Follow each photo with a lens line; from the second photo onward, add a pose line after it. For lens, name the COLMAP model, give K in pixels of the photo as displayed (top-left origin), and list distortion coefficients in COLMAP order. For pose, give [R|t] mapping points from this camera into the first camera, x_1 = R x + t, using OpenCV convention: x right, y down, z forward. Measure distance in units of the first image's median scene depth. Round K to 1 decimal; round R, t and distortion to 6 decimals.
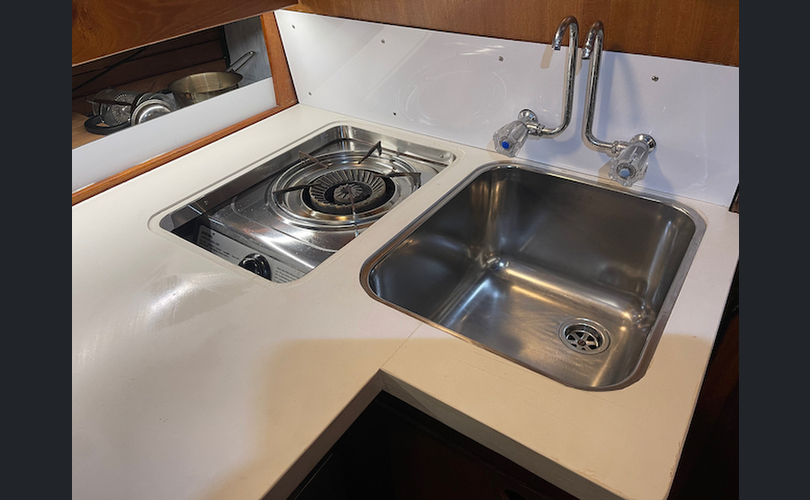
lens RADIAL K [[503.5, 0, 405.0], [0, 503.5, 250.0], [0, 0, 1]] dist [0.072438, -0.106119]
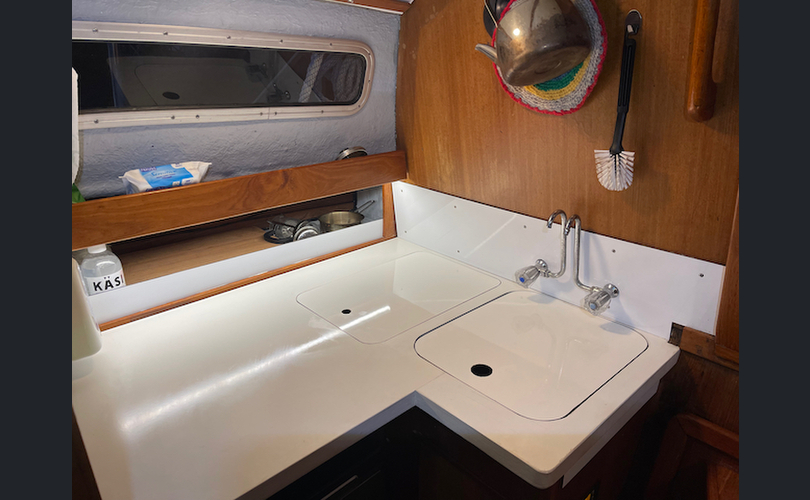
lens RADIAL K [[503.5, 0, 405.0], [0, 503.5, 250.0], [0, 0, 1]] dist [0.072438, -0.106119]
pose [[0.976186, 0.115509, -0.183624, 0.096925], [-0.157578, 0.959318, -0.234259, 0.097788], [0.149095, 0.257616, 0.954675, -0.436208]]
